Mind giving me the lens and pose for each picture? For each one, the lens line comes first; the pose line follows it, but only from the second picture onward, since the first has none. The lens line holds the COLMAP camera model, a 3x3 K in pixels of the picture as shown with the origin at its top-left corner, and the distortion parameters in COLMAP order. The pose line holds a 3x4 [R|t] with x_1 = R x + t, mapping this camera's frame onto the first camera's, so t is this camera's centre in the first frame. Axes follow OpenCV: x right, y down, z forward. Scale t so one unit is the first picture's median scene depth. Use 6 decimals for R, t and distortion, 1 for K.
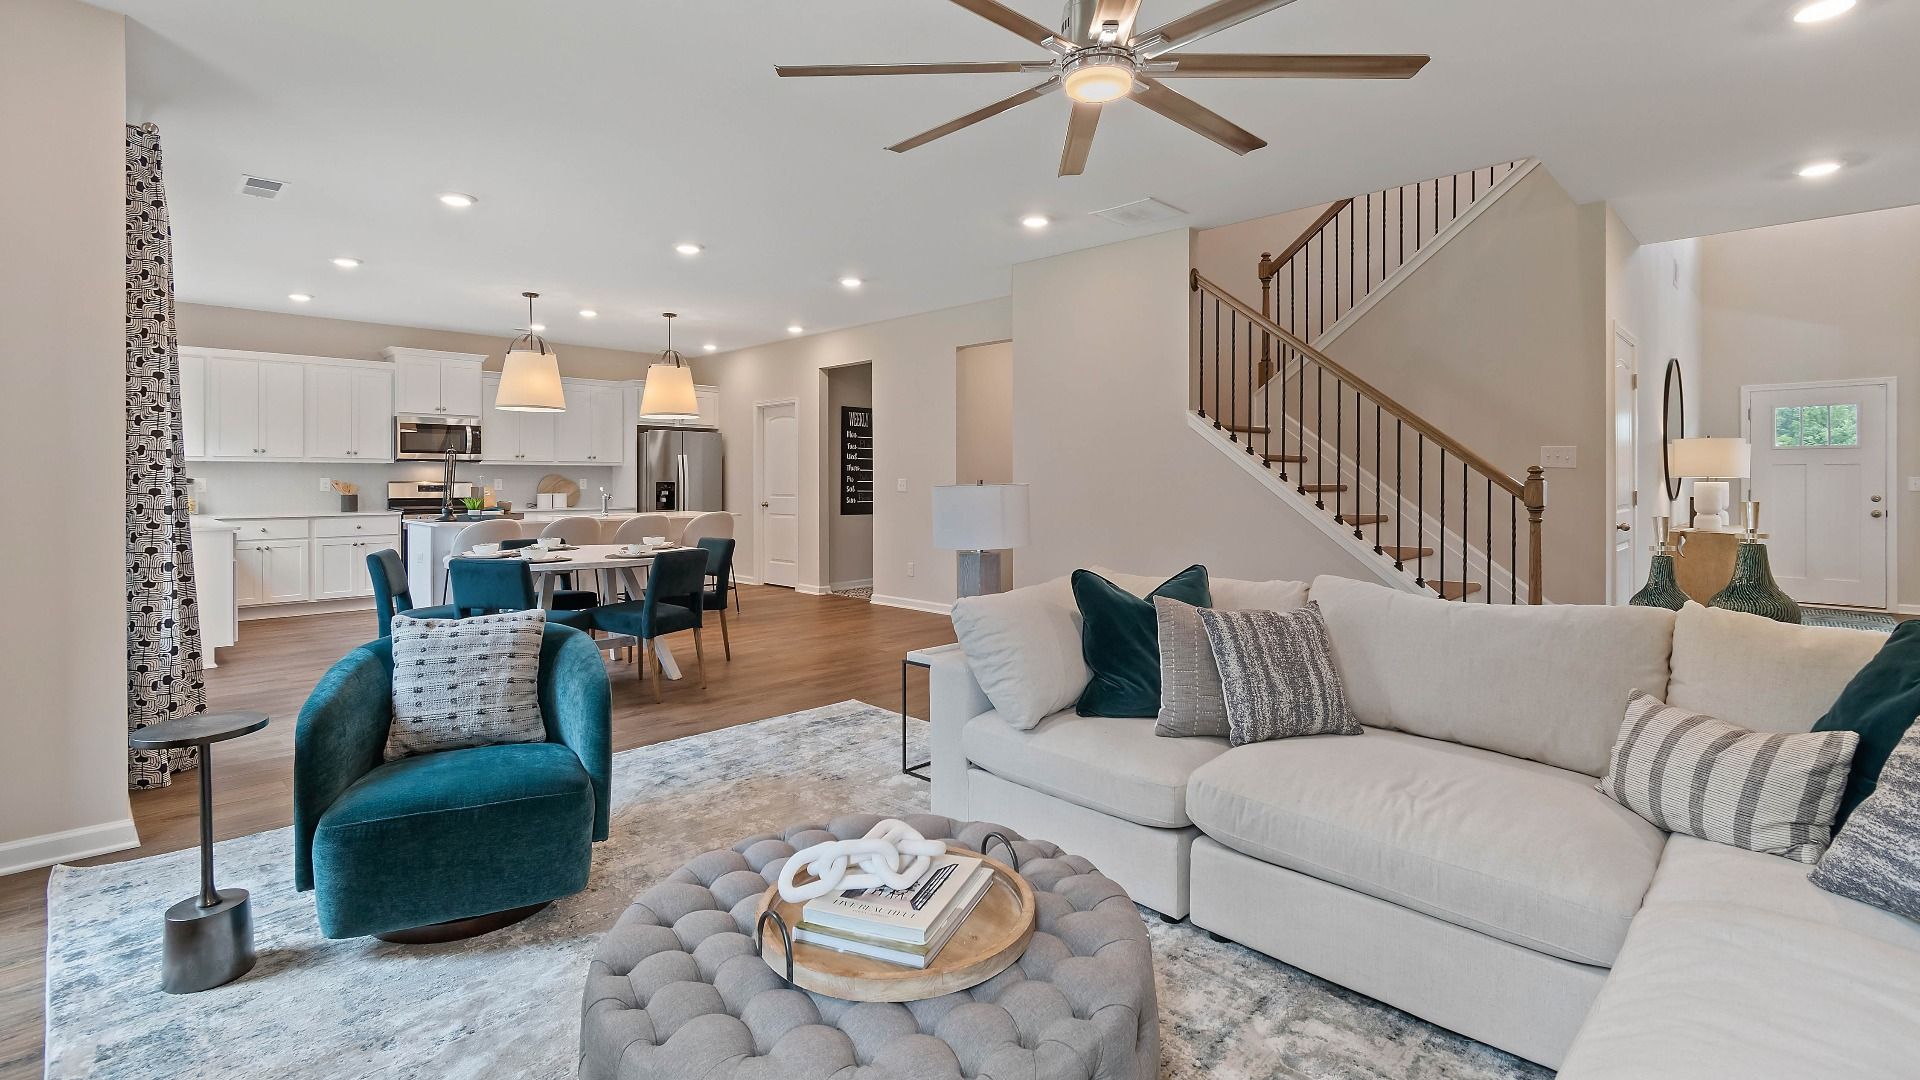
lens RADIAL K [[868.1, 0, 959.5], [0, 868.1, 481.6], [0, 0, 1]] dist [0.000526, -0.000213]
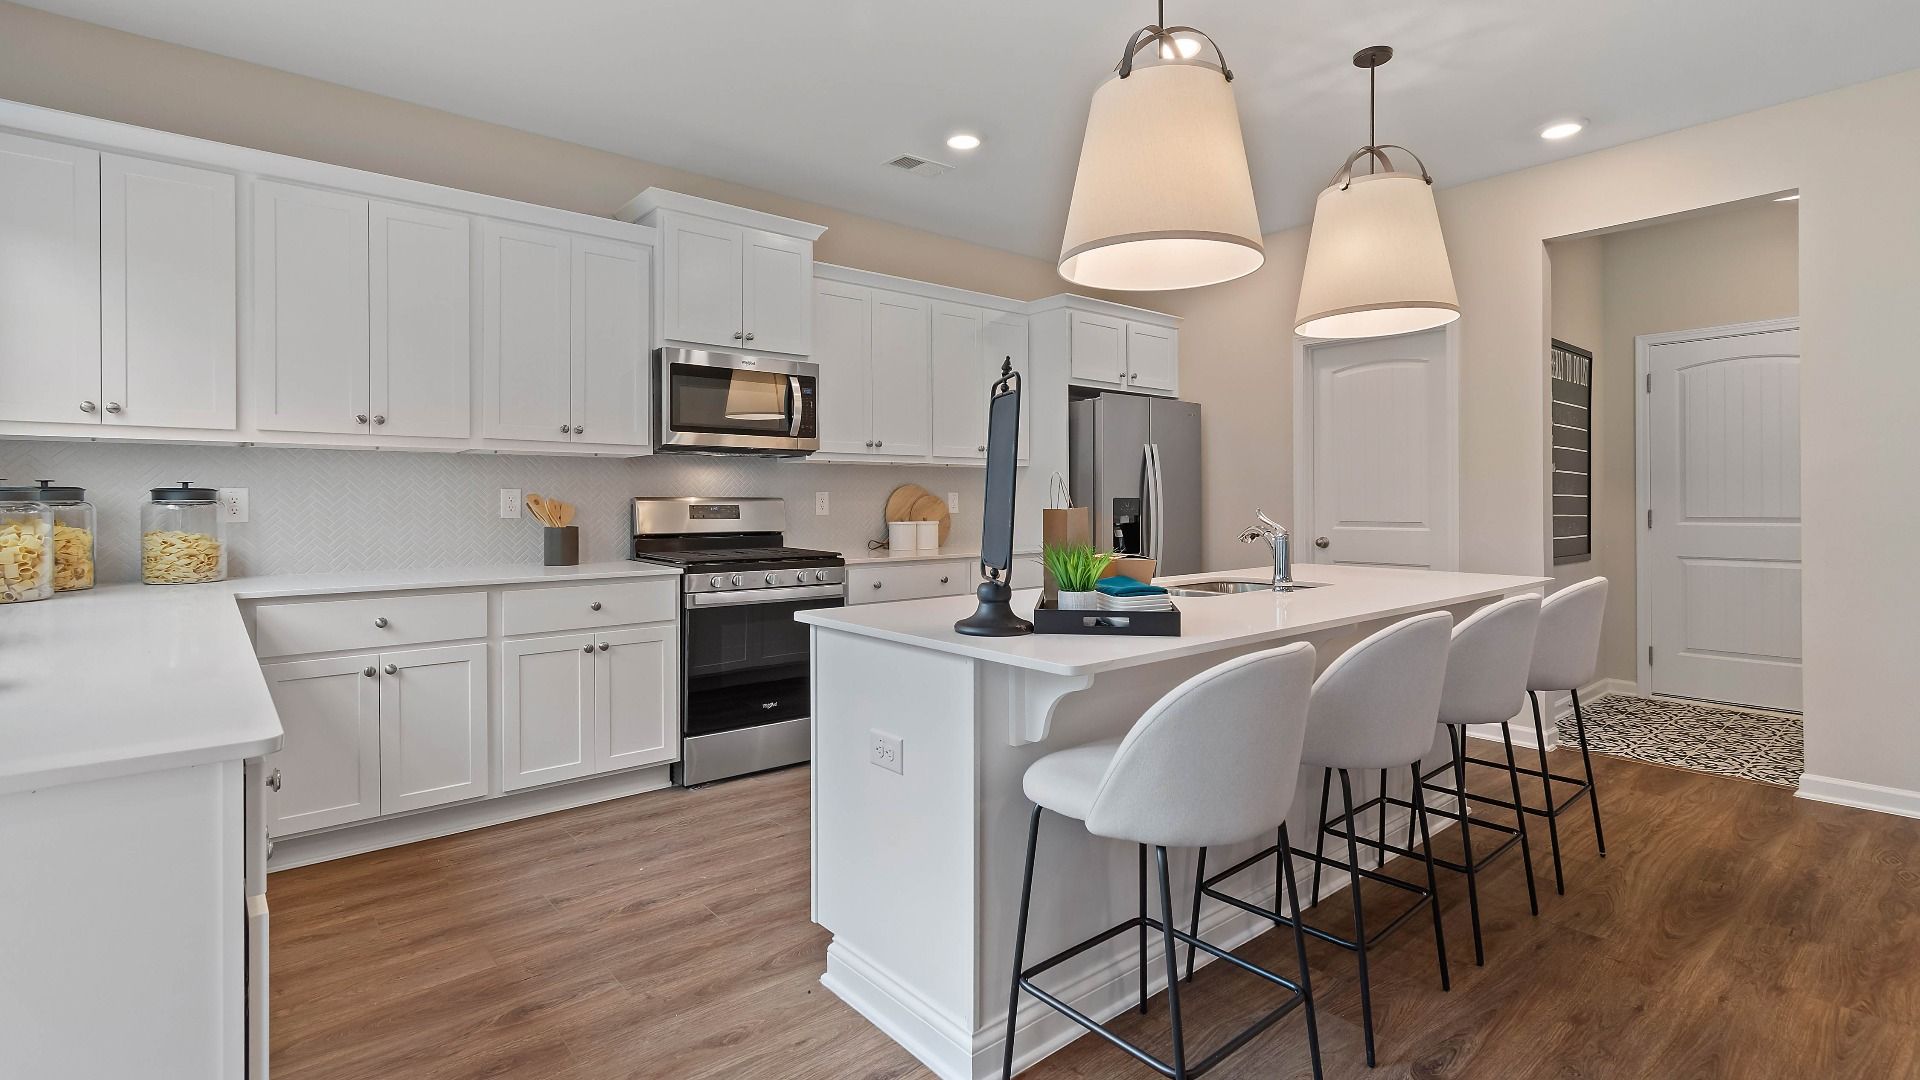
lens RADIAL K [[892.3, 0, 955.4], [0, 892.3, 502.7], [0, 0, 1]] dist [0.001212, 0.000737]
pose [[0.995527, -0.002858, -0.094431, -0.432166], [0.002913, 0.999996, 0.000446, 0.002956], [0.094430, -0.000719, 0.995531, 0.532619]]
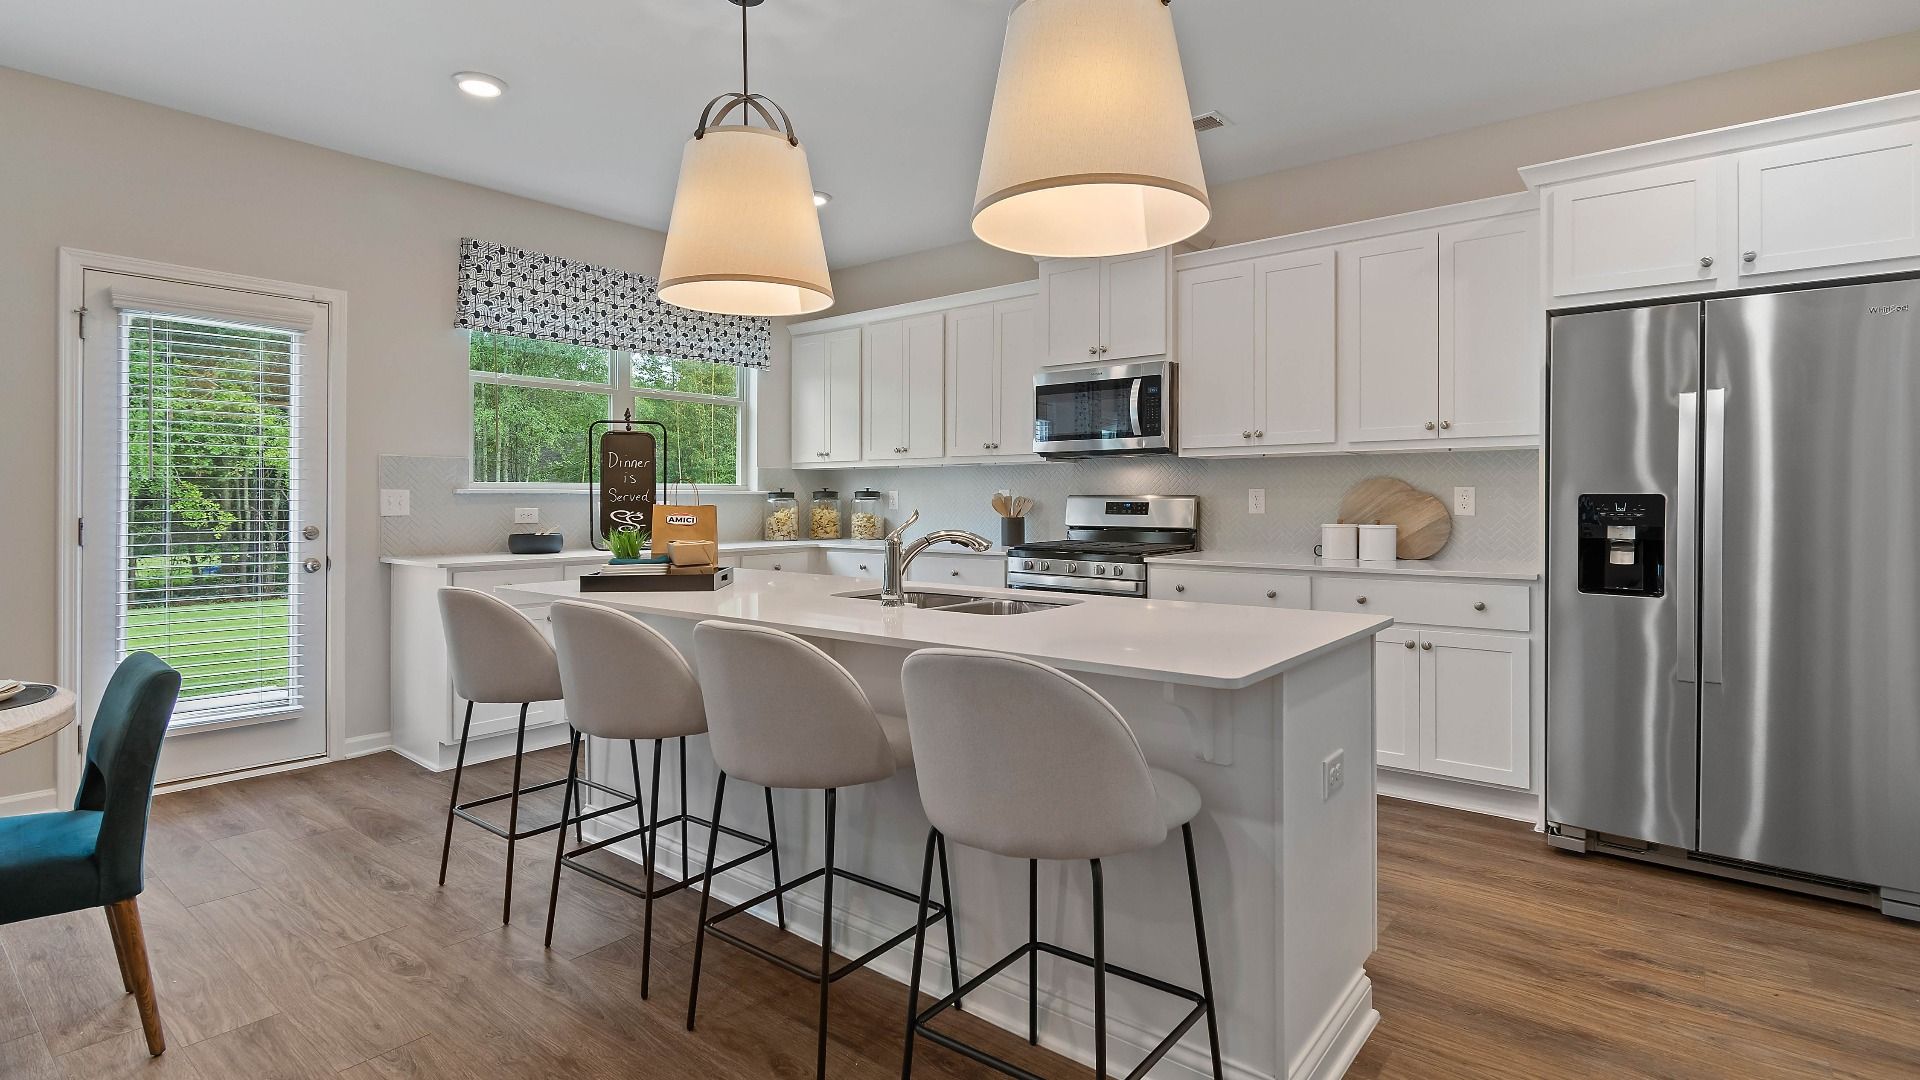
lens RADIAL K [[919.3, 0, 958.3], [0, 919.3, 506.4], [0, 0, 1]] dist [-0.004088, -0.000826]
pose [[0.097986, 0.007166, -0.995162, -0.073425], [-0.001278, 0.999974, 0.007075, 0.002841], [0.995187, 0.000579, 0.097993, 0.844473]]
